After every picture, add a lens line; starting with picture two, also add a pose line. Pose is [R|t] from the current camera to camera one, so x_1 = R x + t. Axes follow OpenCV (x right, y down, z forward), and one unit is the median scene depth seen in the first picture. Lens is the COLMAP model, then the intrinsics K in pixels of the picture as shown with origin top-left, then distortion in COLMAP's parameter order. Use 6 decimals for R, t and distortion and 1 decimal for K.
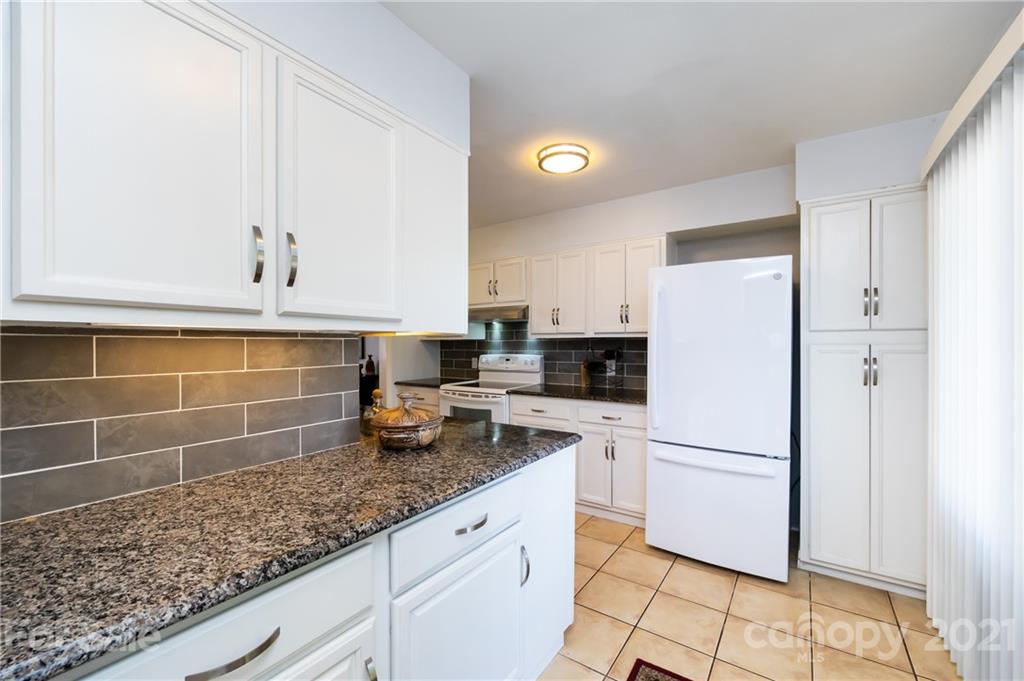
lens RADIAL K [[416.1, 0, 520.8], [0, 416.1, 345.3], [0, 0, 1]] dist [-0.000529, -0.000050]
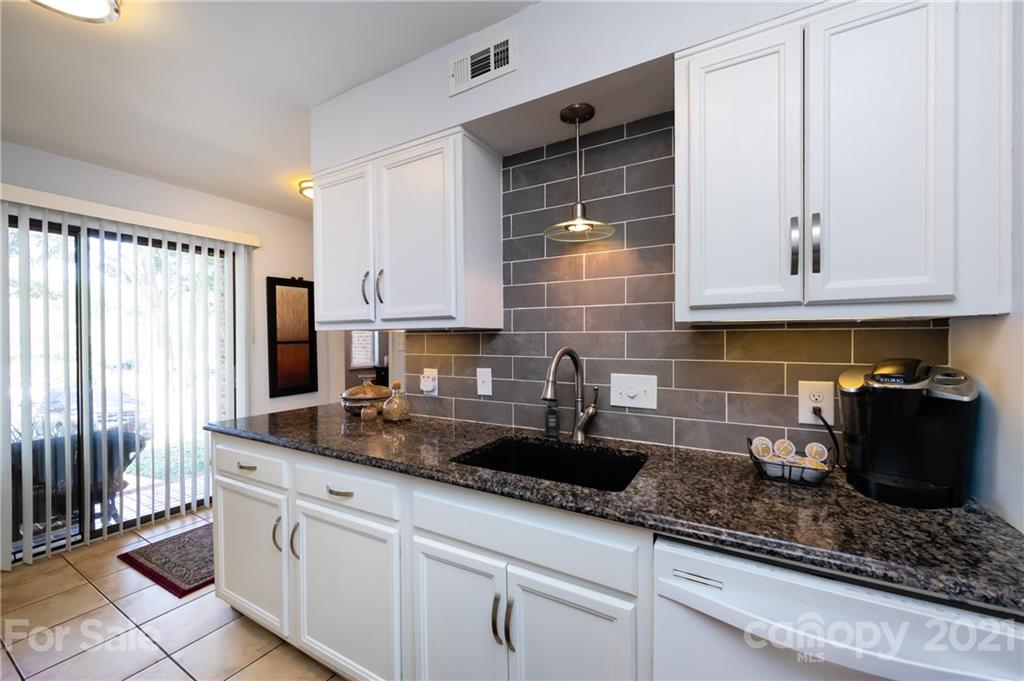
lens RADIAL K [[402.8, 0, 513.3], [0, 402.8, 342.8], [0, 0, 1]] dist [-0.000923, -0.000171]
pose [[-0.997508, 0.006504, -0.070252, -0.272778], [0.005670, 0.999911, 0.012062, -0.000853], [0.070324, 0.011633, -0.997456, 1.008177]]
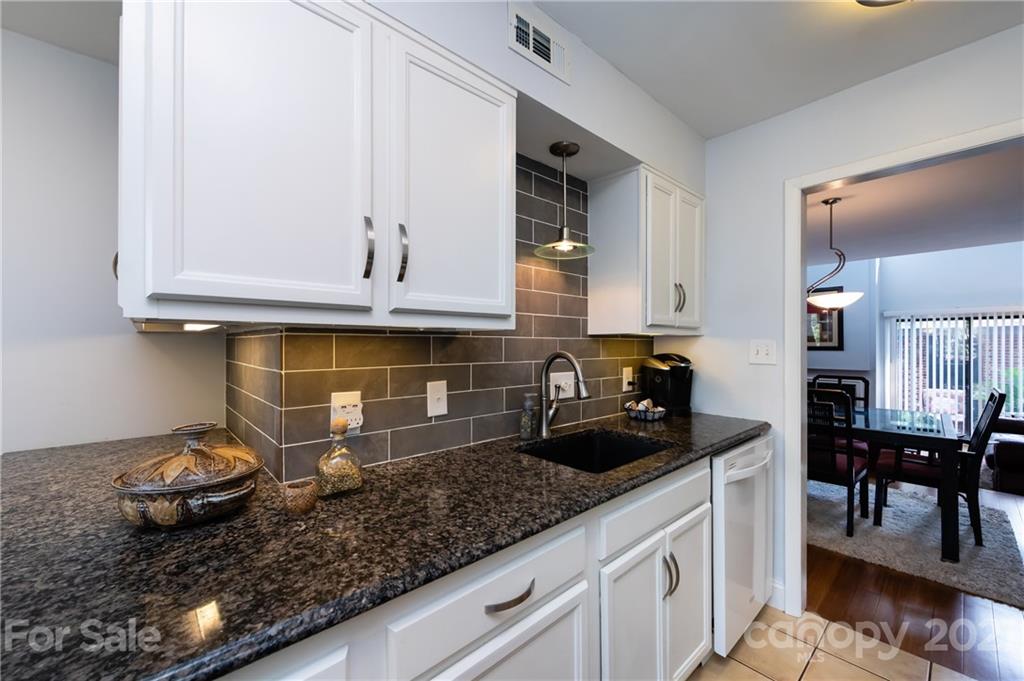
lens RADIAL K [[402.8, 0, 513.3], [0, 402.8, 342.8], [0, 0, 1]] dist [-0.000923, -0.000171]
pose [[-0.242629, 0.002351, -0.970116, 0.080888], [-0.002542, 0.999992, 0.003059, -0.002091], [0.970116, 0.003208, -0.242621, 0.681934]]
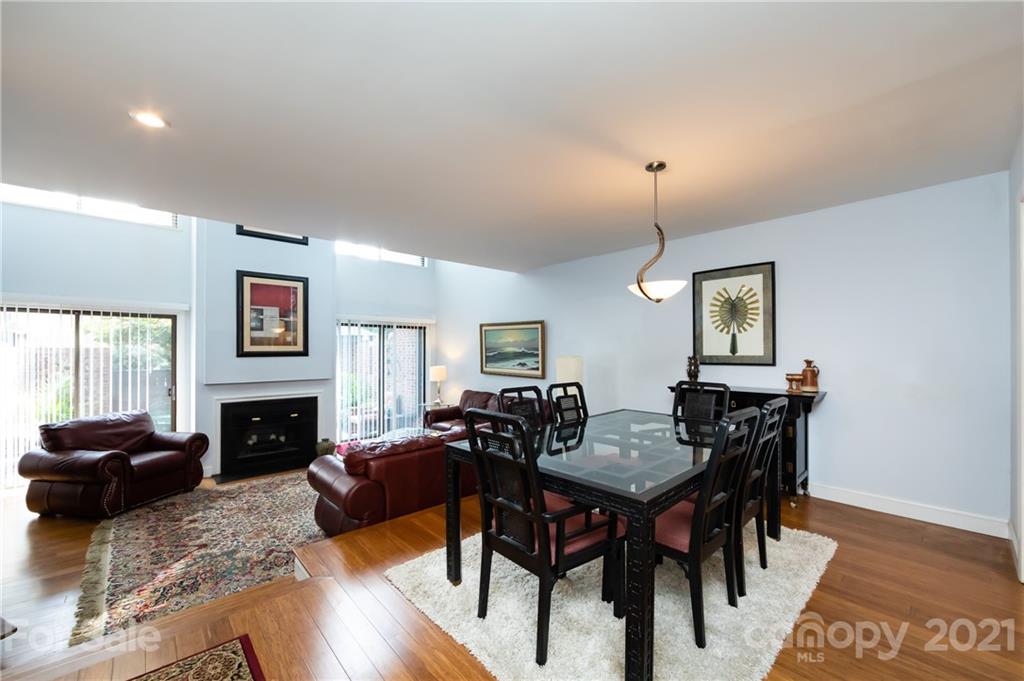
lens RADIAL K [[402.2, 0, 513.0], [0, 402.2, 346.6], [0, 0, 1]] dist [-0.001194, -0.000061]
pose [[0.974566, -0.000895, -0.224099, -0.961484], [-0.001804, 0.999928, -0.011839, 0.014466], [0.224094, 0.011942, 0.974494, 0.406459]]
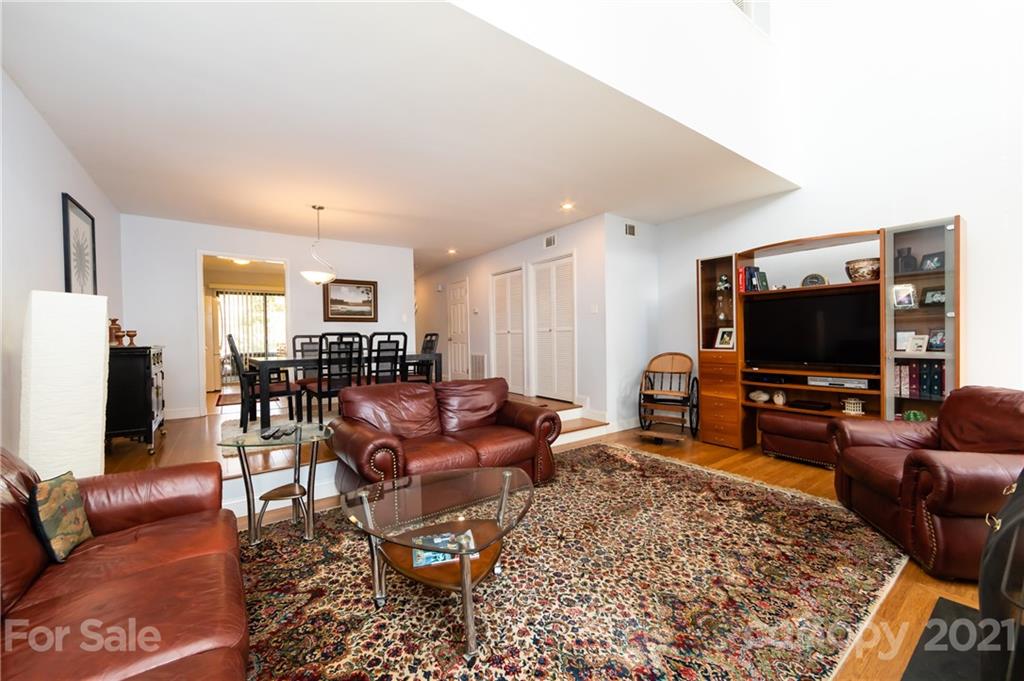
lens RADIAL K [[402.8, 0, 513.3], [0, 402.8, 342.8], [0, 0, 1]] dist [-0.000923, -0.000171]
pose [[-0.940005, 0.014064, 0.340870, -1.804657], [0.020157, 0.999694, 0.014339, 0.098446], [-0.340564, 0.020349, -0.940001, 2.016730]]
